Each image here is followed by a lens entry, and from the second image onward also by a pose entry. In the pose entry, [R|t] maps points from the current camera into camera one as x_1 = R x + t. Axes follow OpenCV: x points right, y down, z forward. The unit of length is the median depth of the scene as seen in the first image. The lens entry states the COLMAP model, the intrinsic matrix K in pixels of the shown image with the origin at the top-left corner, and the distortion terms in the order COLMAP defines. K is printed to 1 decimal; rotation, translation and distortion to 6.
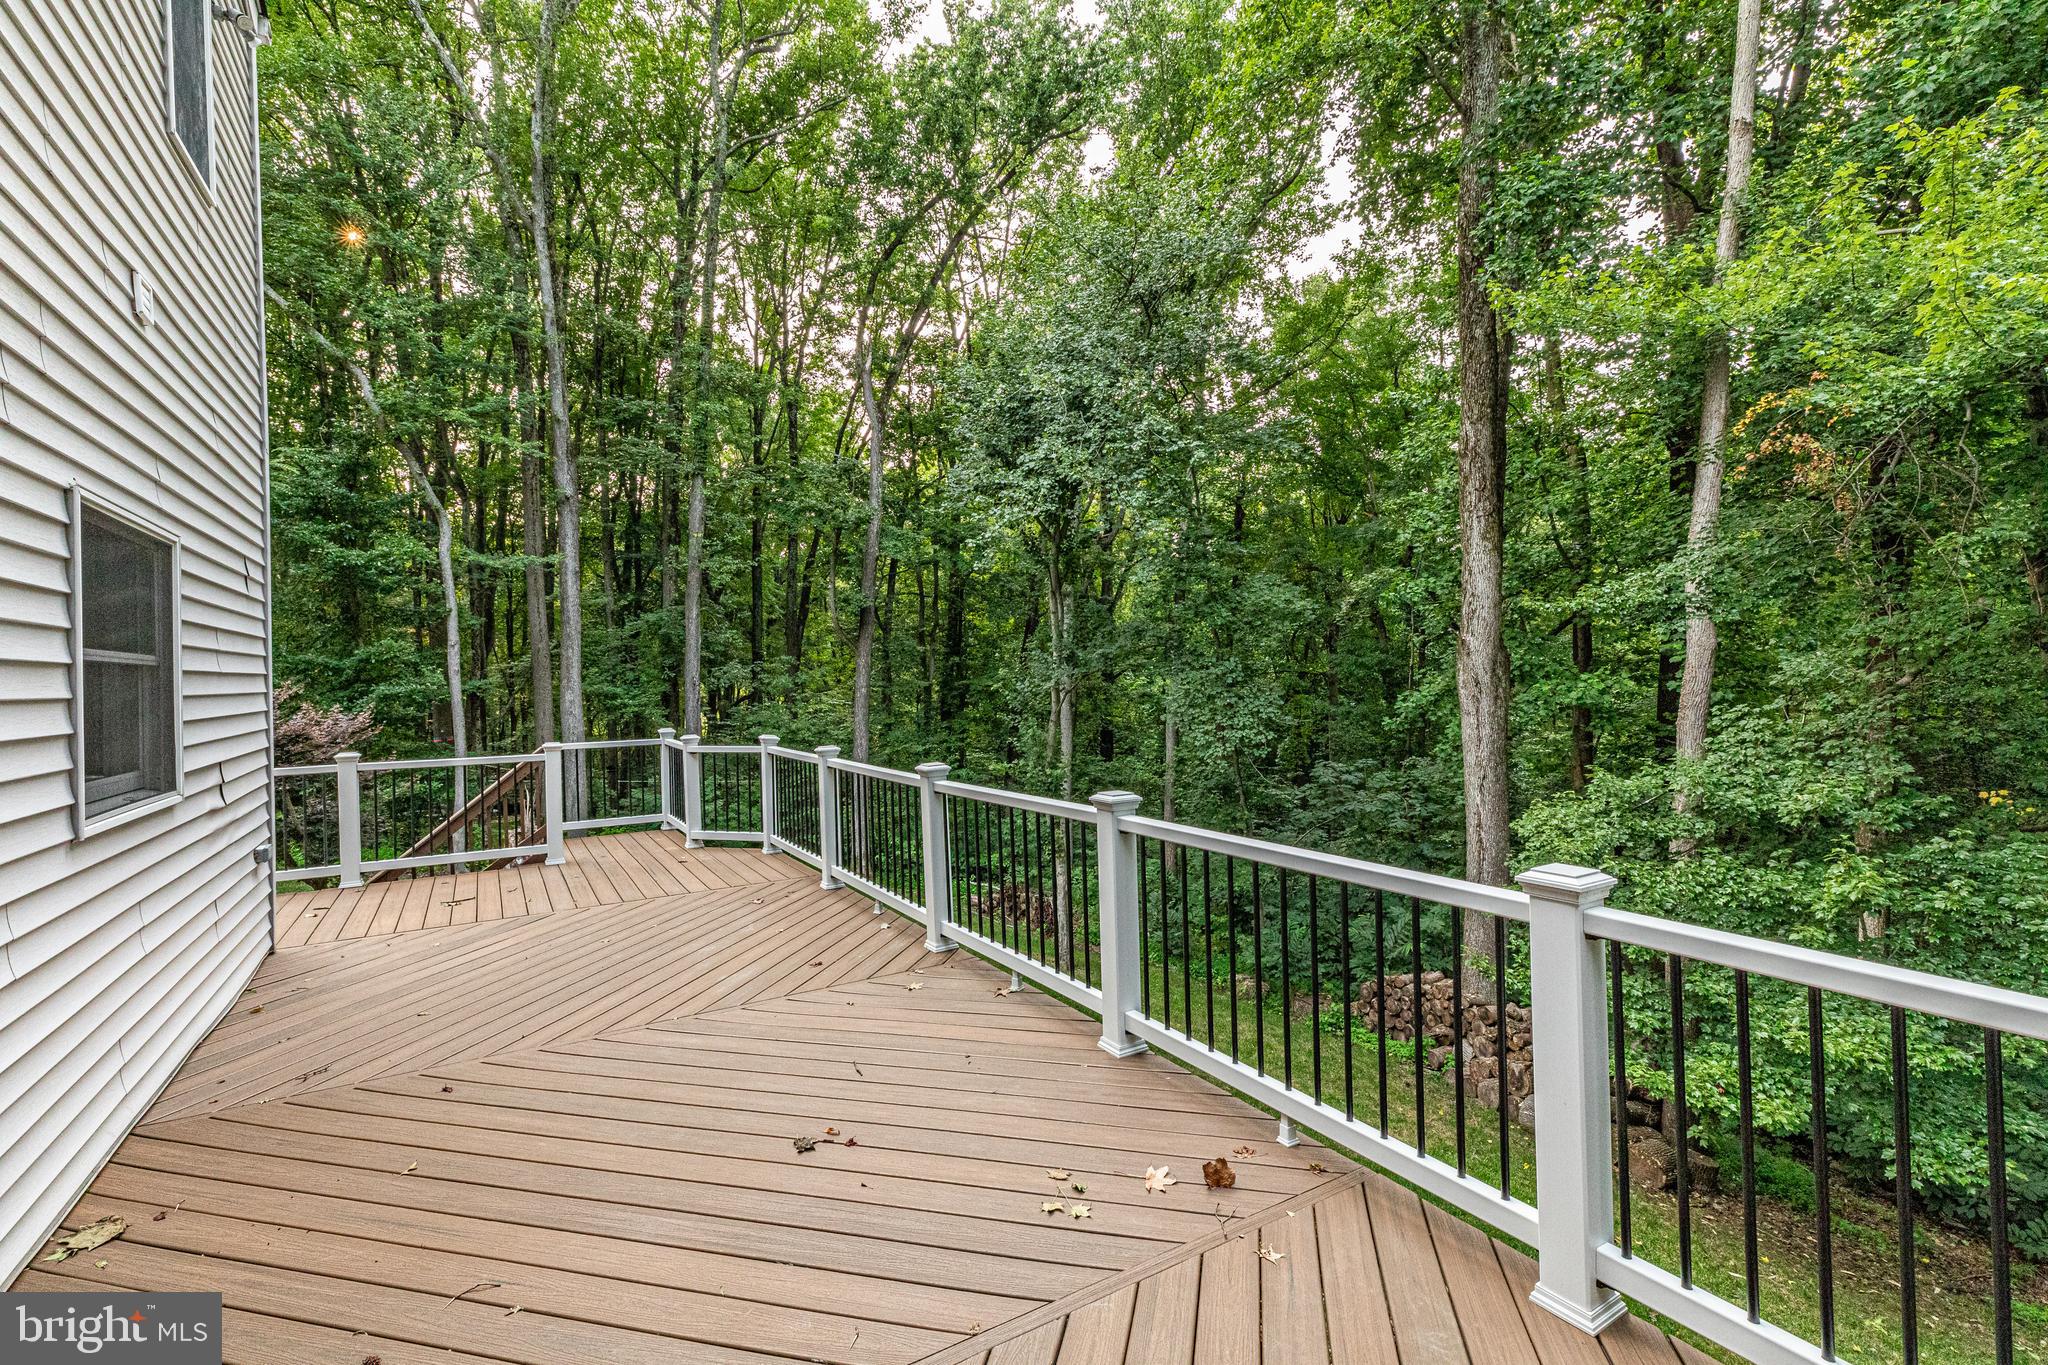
lens RADIAL K [[927.8, 0, 1025.0], [0, 927.8, 679.1], [0, 0, 1]] dist [0.003817, 0.000958]
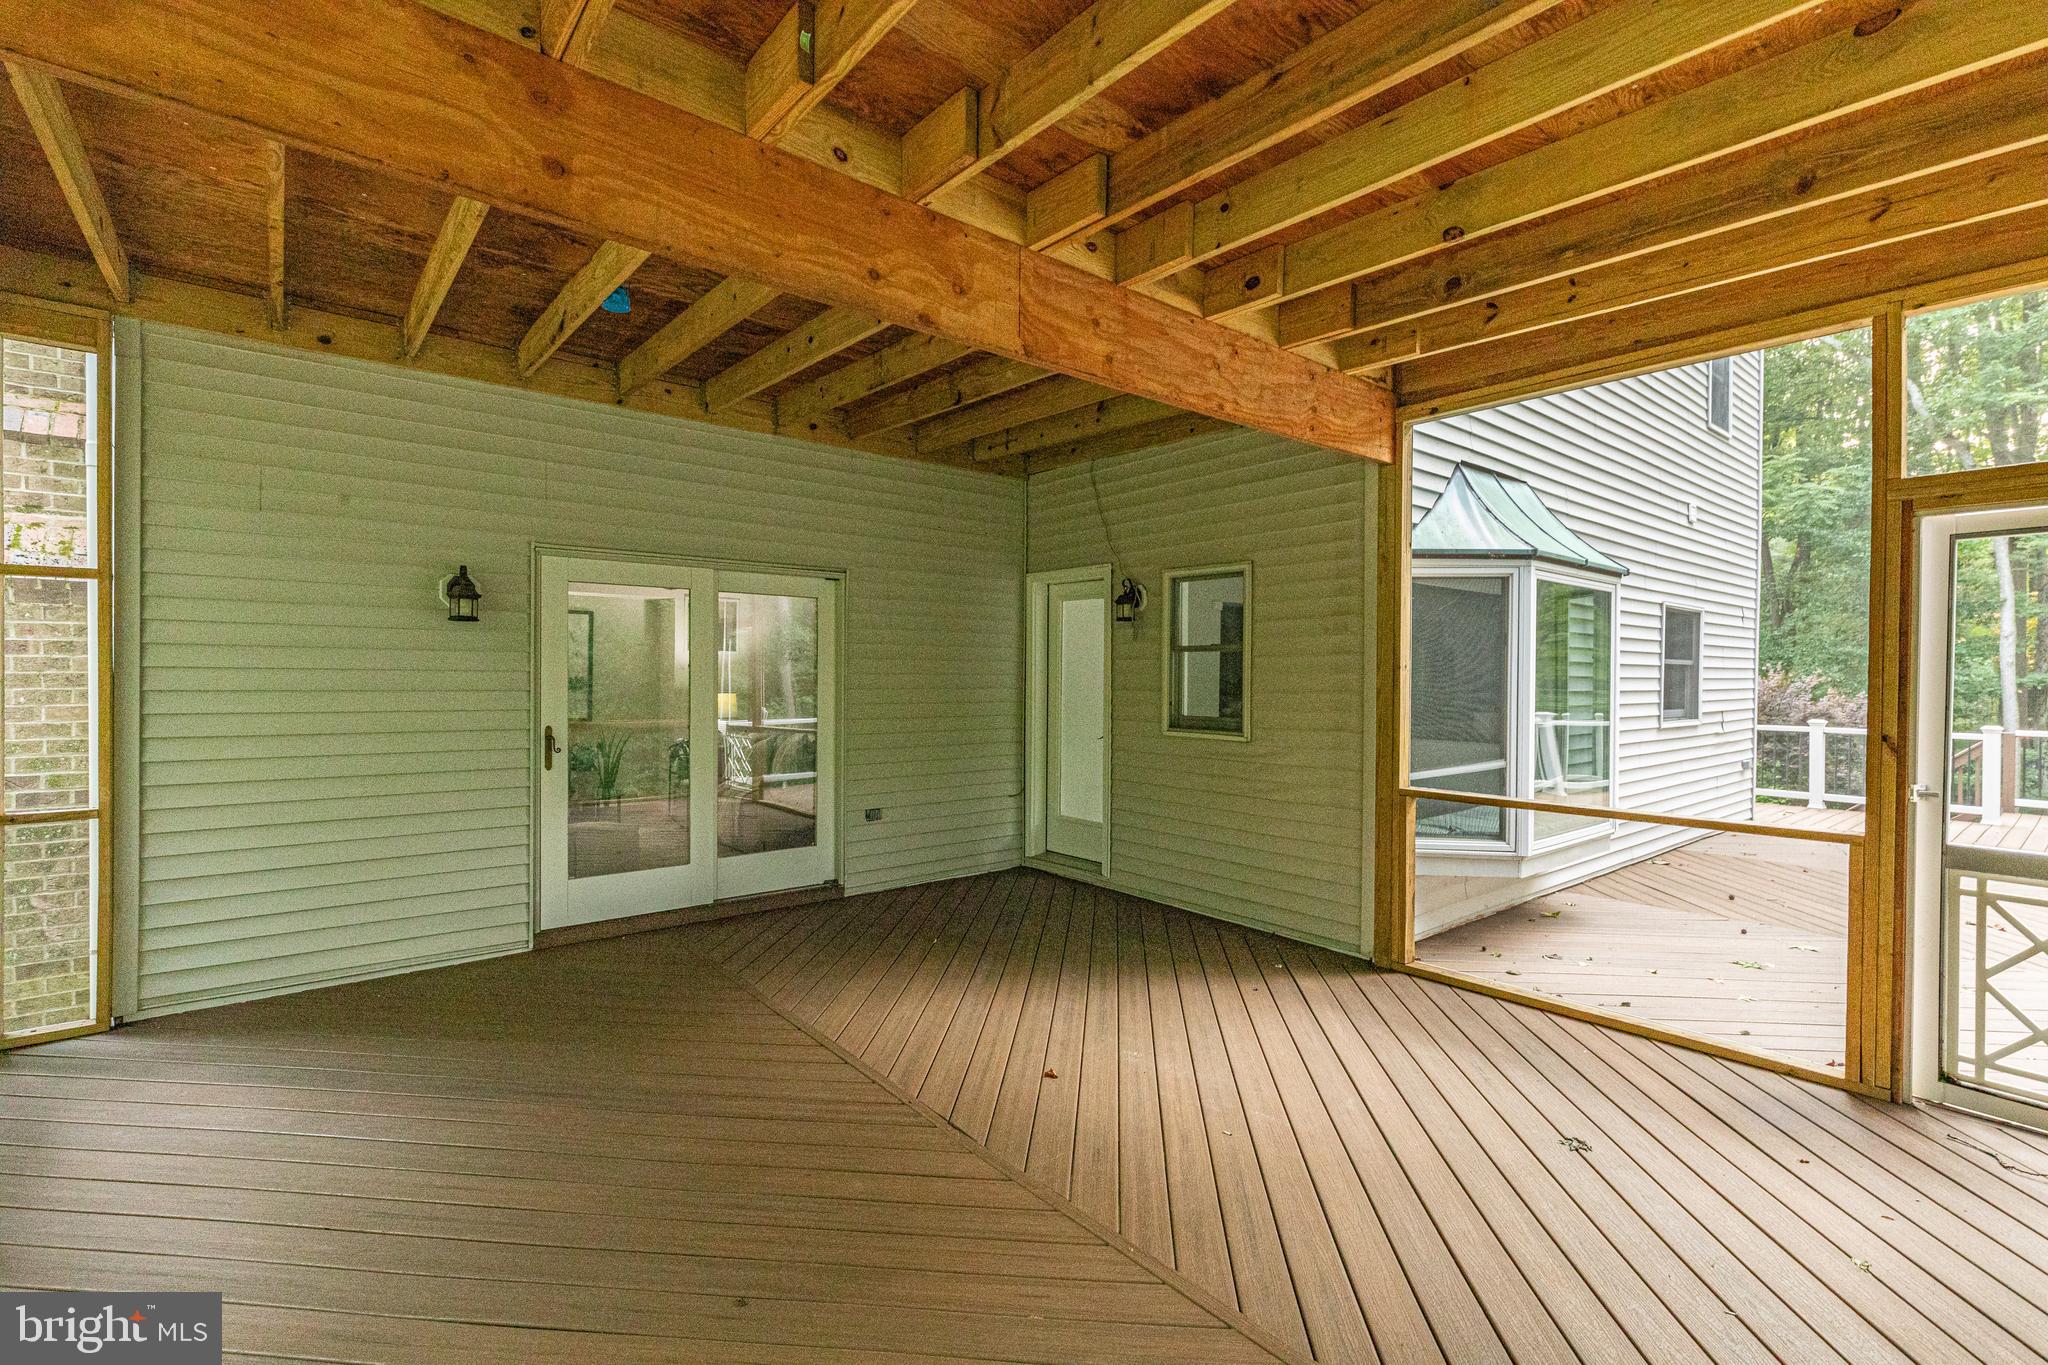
lens RADIAL K [[927.8, 0, 1024.5], [0, 927.8, 679.0], [0, 0, 1]] dist [0.003817, 0.000958]
pose [[0.163111, 0.030508, -0.986136, 0.509625], [-0.016473, 0.999467, 0.028196, -0.008043], [0.986470, 0.011645, 0.163526, -0.480976]]
